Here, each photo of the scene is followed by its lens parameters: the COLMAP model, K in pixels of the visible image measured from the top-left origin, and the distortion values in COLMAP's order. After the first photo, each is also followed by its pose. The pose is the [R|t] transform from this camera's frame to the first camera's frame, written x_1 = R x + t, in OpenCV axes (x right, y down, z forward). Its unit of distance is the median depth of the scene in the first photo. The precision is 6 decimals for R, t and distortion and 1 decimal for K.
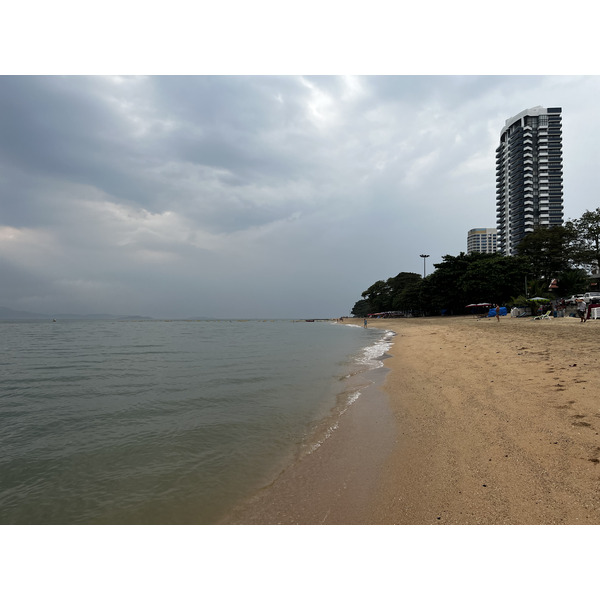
lens RADIAL K [[474.7, 0, 300.0], [0, 474.7, 300.0], [0, 0, 1]] dist [0.113930, -0.104886]
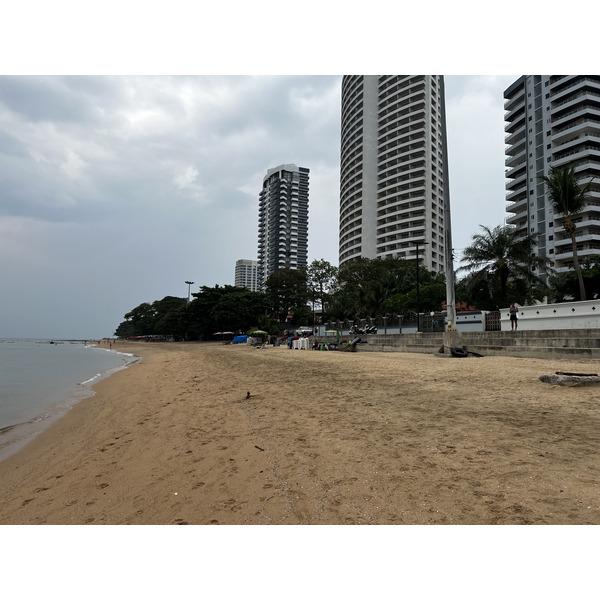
lens RADIAL K [[474.7, 0, 300.0], [0, 474.7, 300.0], [0, 0, 1]] dist [0.113930, -0.104886]
pose [[0.891258, 0.064716, 0.448855, 0.006246], [-0.043822, 0.997424, -0.056795, -0.003934], [-0.451374, 0.030949, 0.891798, -0.030629]]
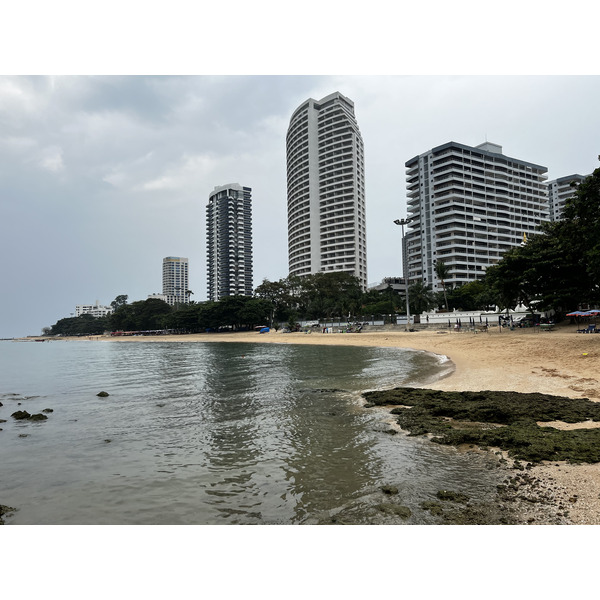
lens RADIAL K [[474.7, 0, 300.0], [0, 474.7, 300.0], [0, 0, 1]] dist [0.113930, -0.104886]
pose [[0.781182, 0.037270, 0.623190, -0.229074], [-0.015939, 0.999082, -0.039770, -0.007244], [-0.624100, 0.021135, 0.781058, -0.196403]]
